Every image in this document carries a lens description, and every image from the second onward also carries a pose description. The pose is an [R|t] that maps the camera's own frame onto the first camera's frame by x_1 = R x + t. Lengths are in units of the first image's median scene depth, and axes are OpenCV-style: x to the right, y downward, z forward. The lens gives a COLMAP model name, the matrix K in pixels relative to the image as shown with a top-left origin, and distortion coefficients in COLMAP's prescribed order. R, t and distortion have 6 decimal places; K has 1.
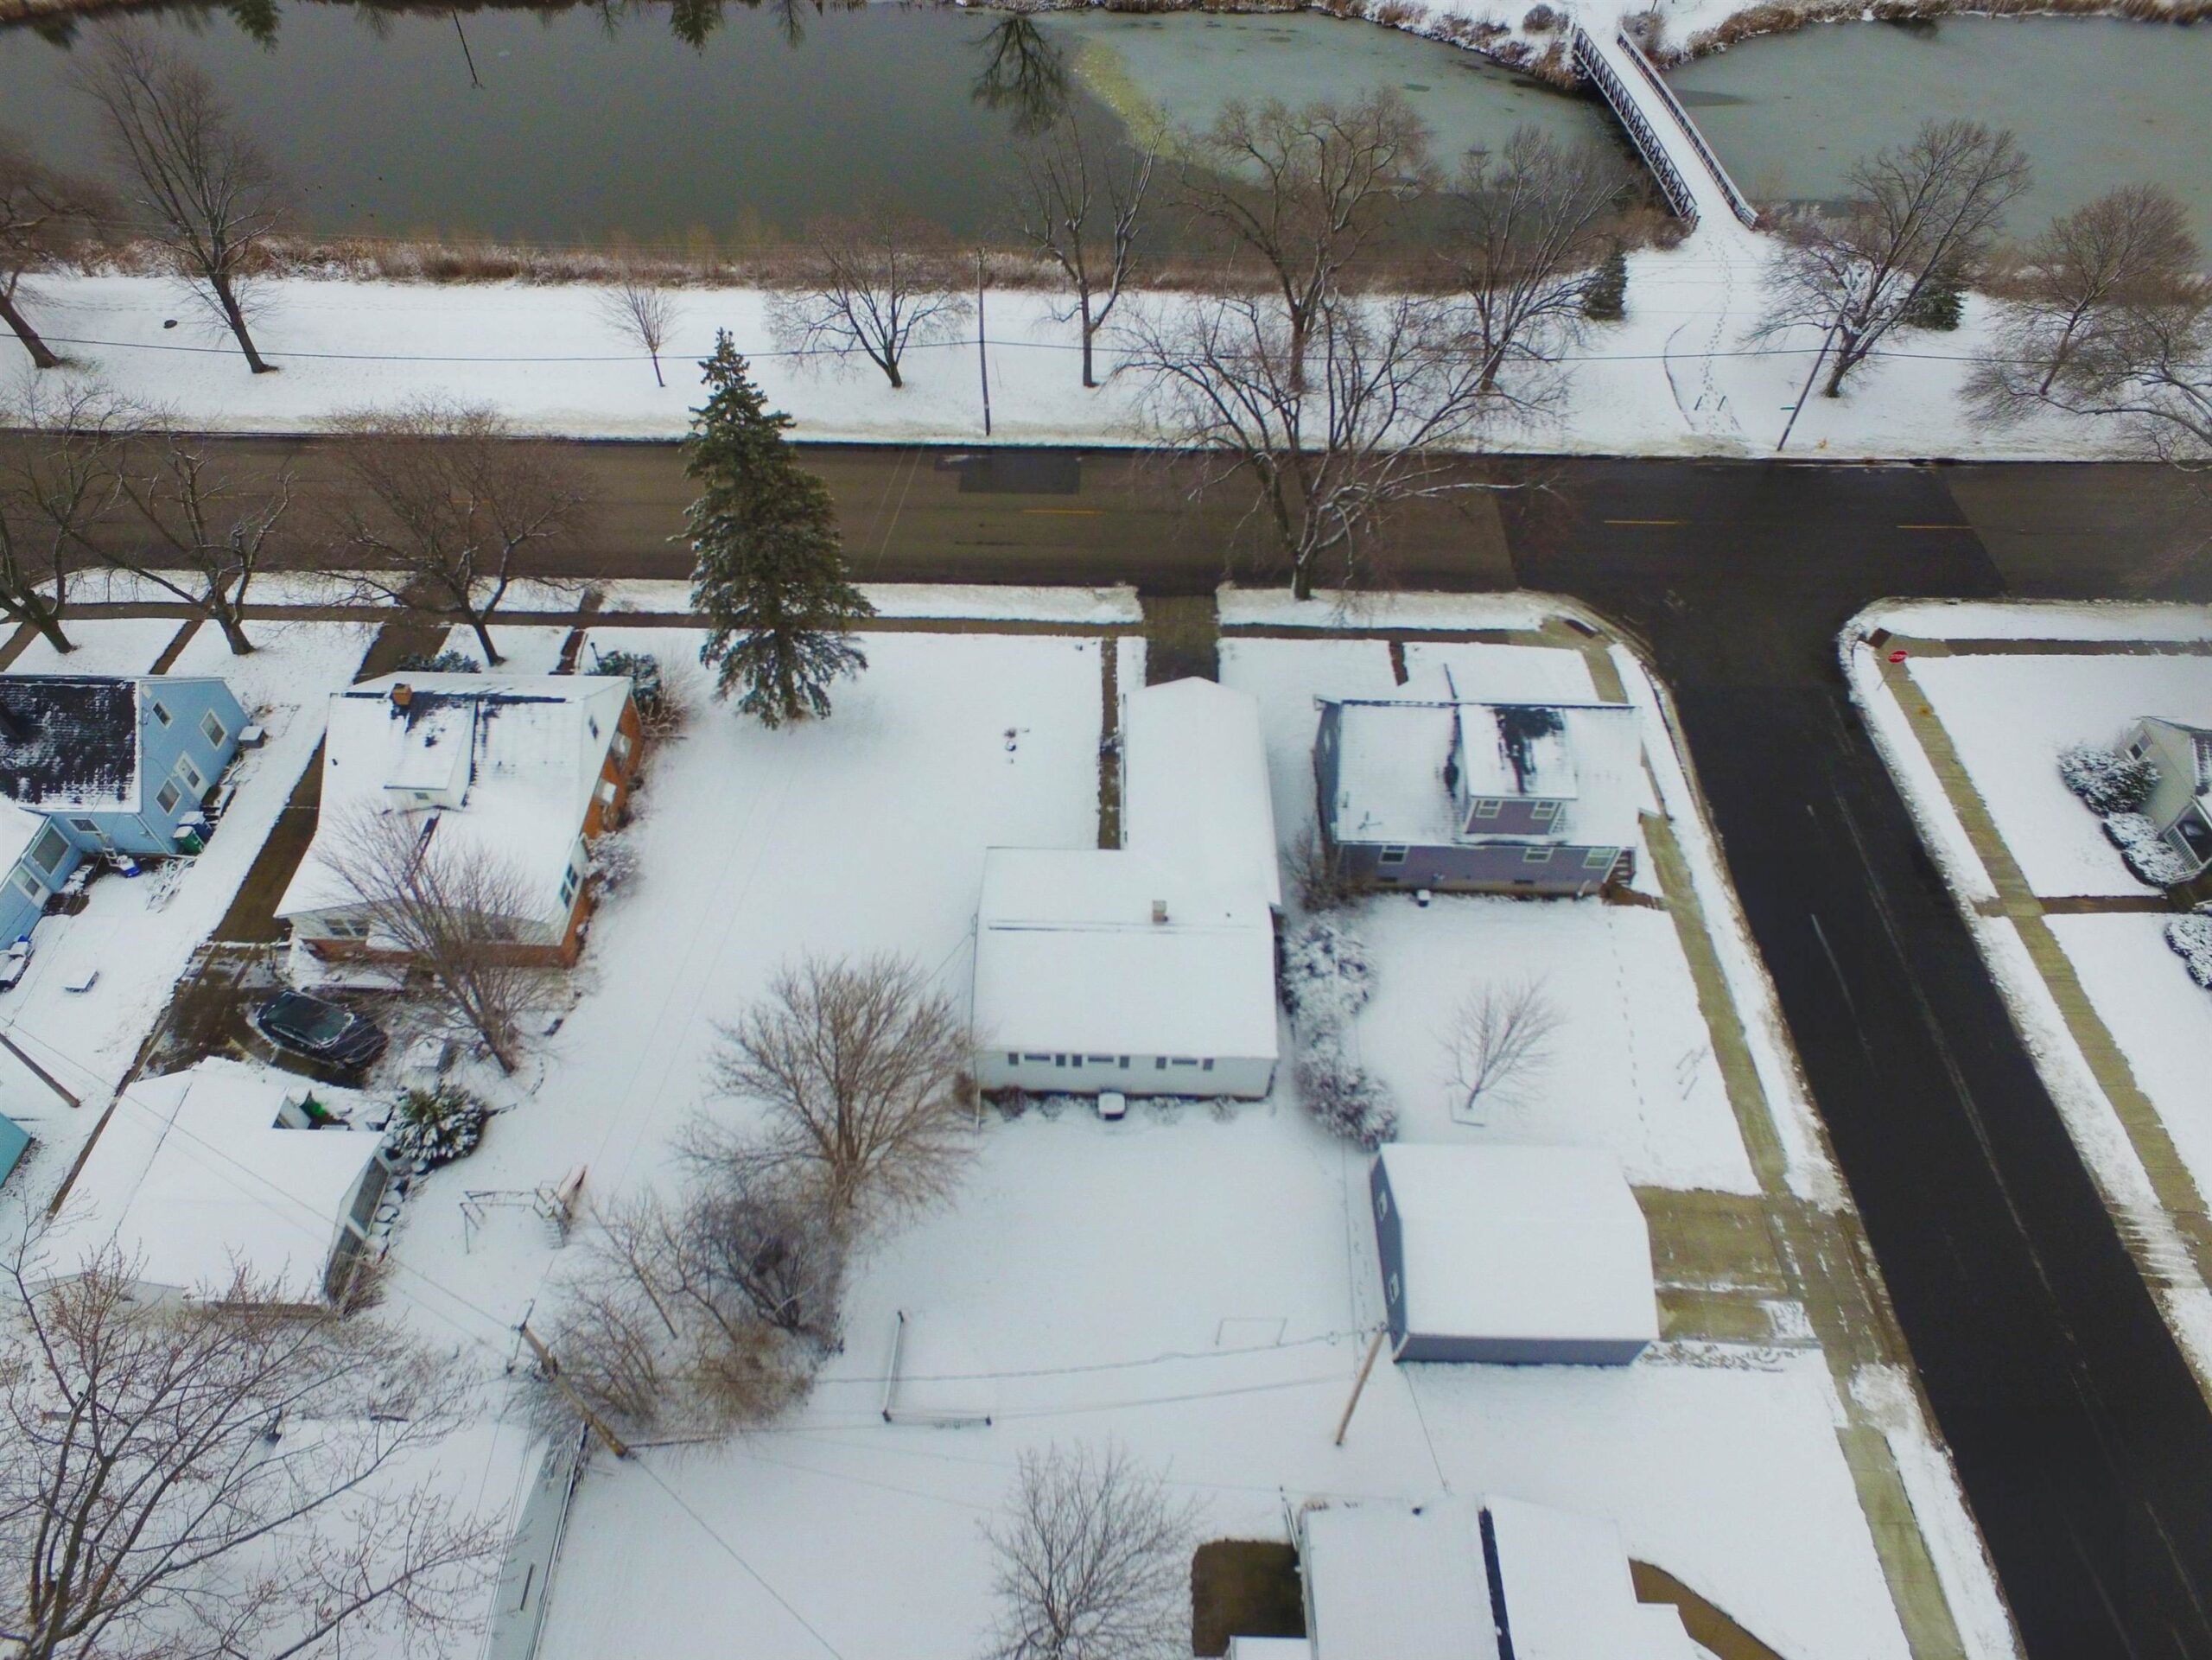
lens RADIAL K [[1415.2, 0, 1106.0], [0, 1415.2, 830.0], [0, 0, 1]] dist [0.002335, 0.006937]
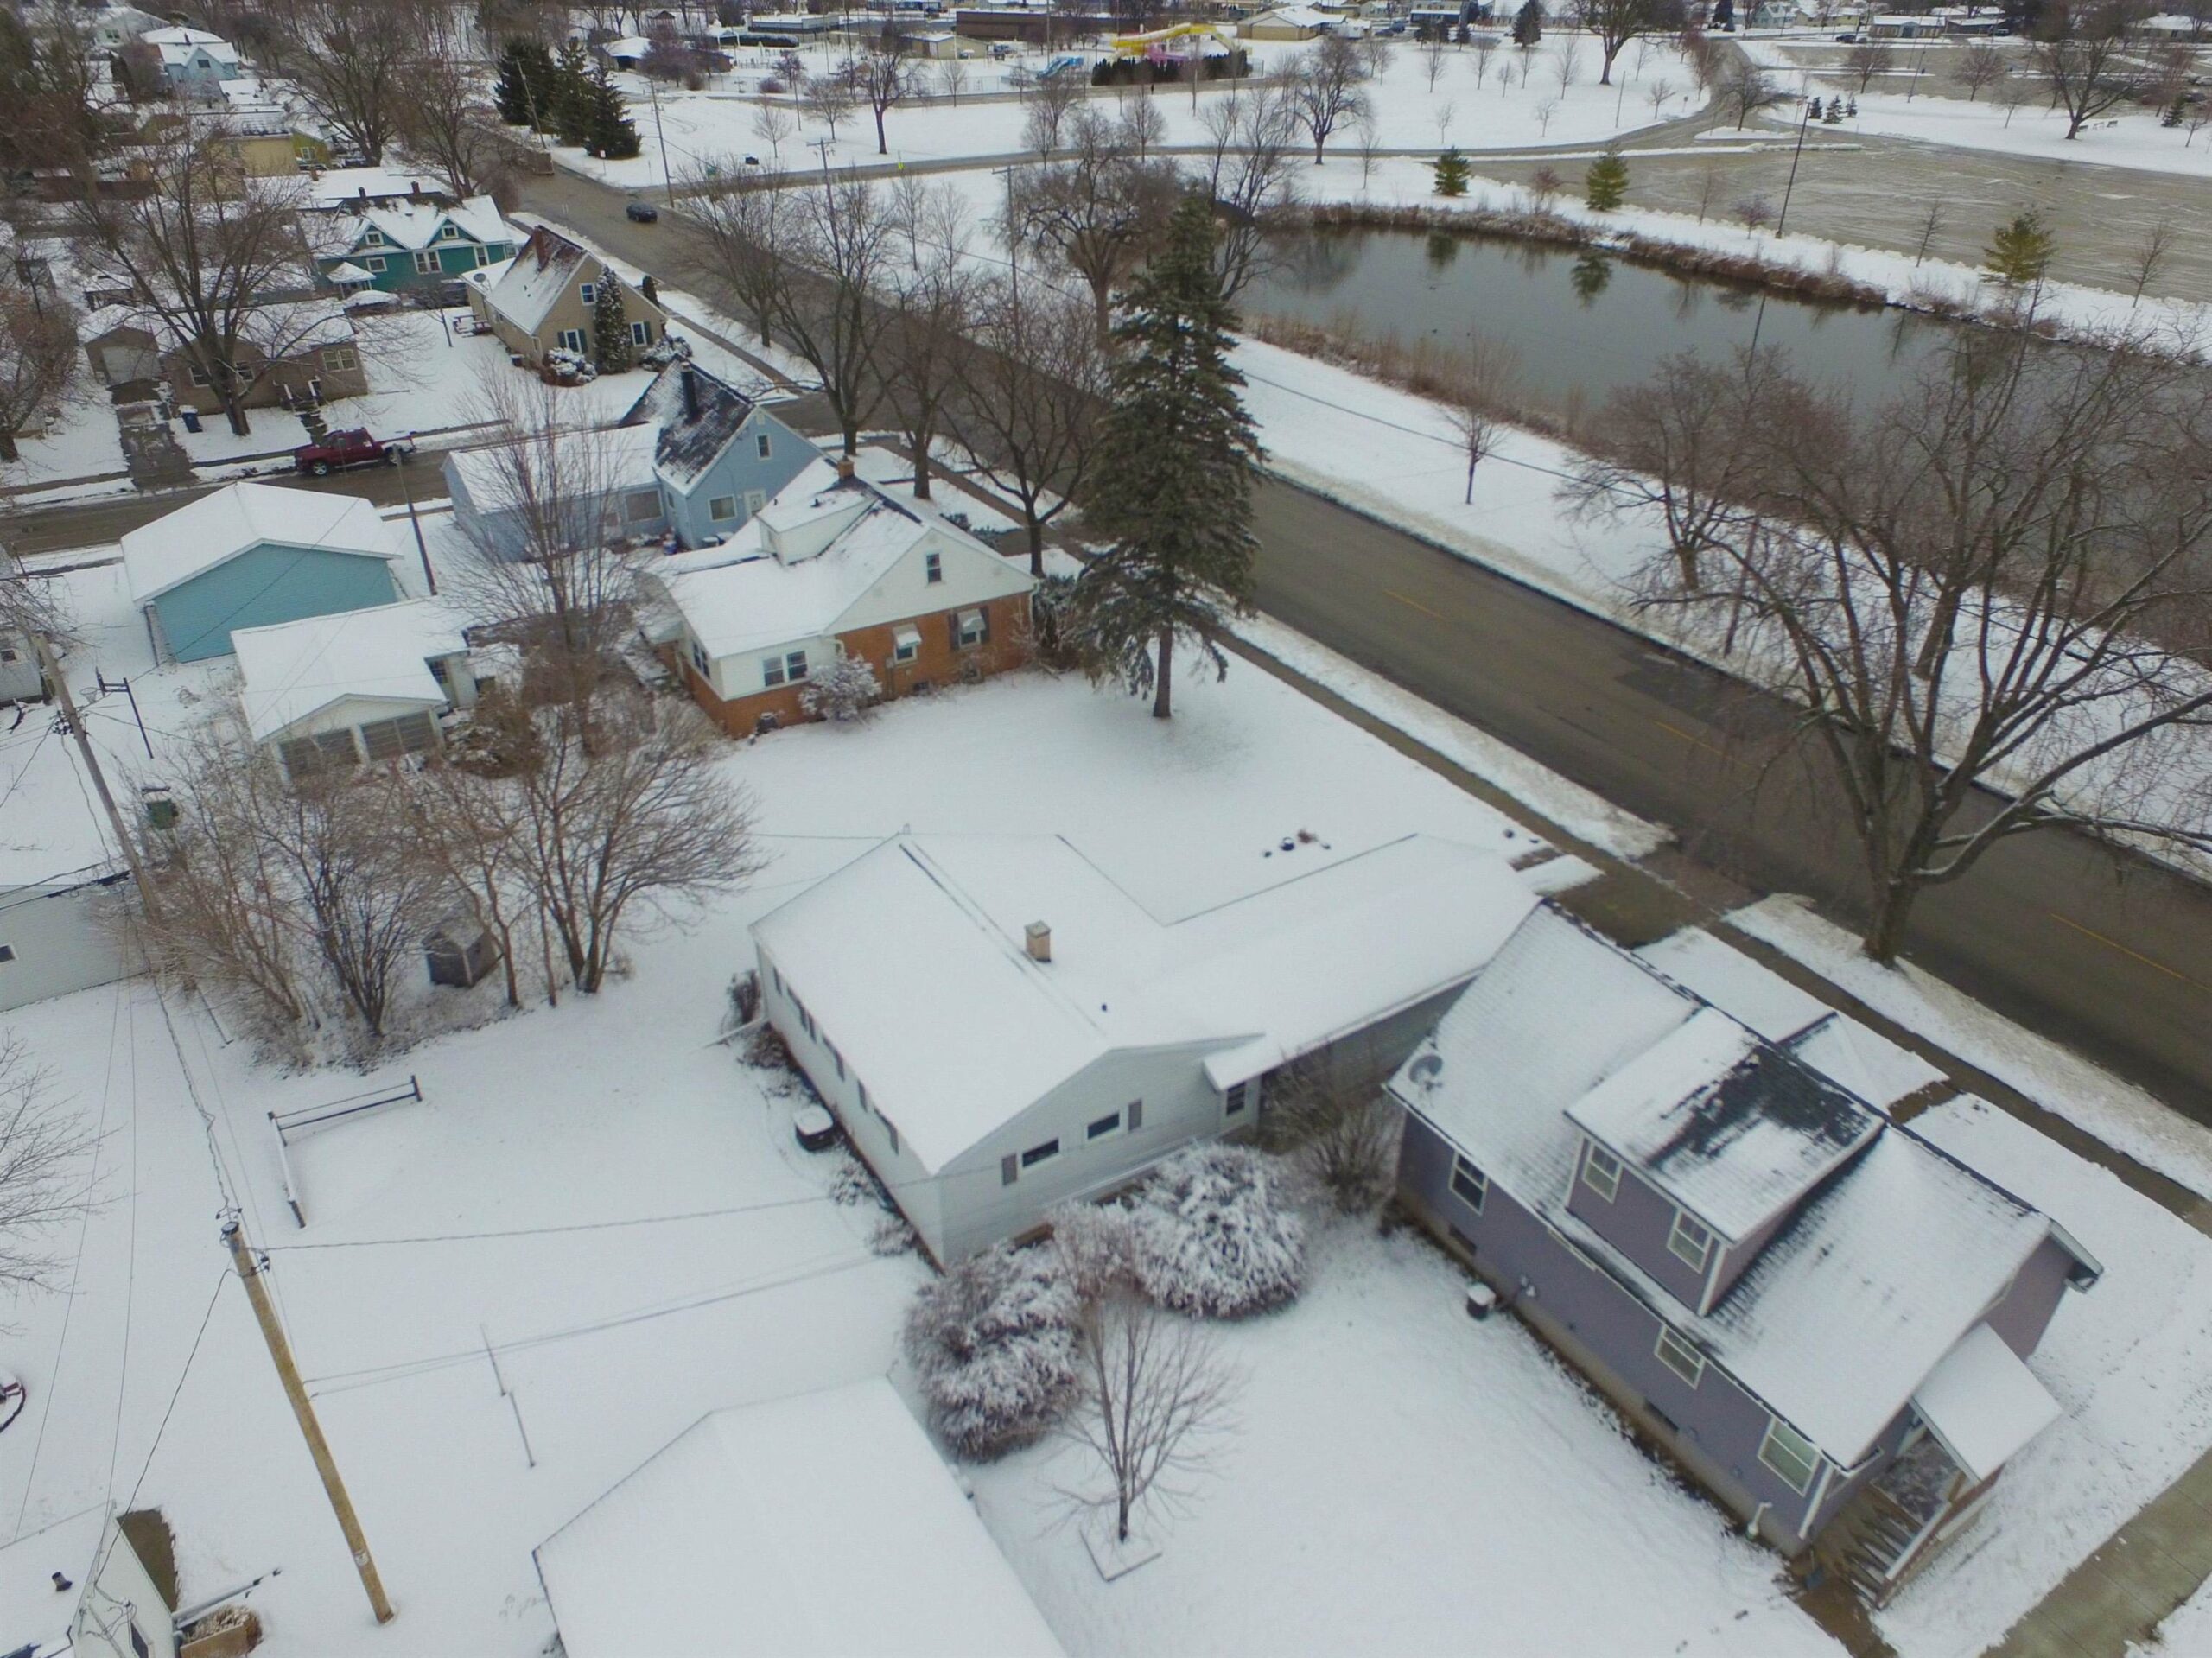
lens RADIAL K [[1553.4, 0, 1106.0], [0, 1553.4, 829.0], [0, 0, 1]] dist [-0.004305, 0.011452]
pose [[0.550295, 0.423549, -0.719571, 0.482303], [-0.632654, 0.773918, -0.028287, 0.016225], [0.544908, 0.470805, 0.693843, 0.433474]]
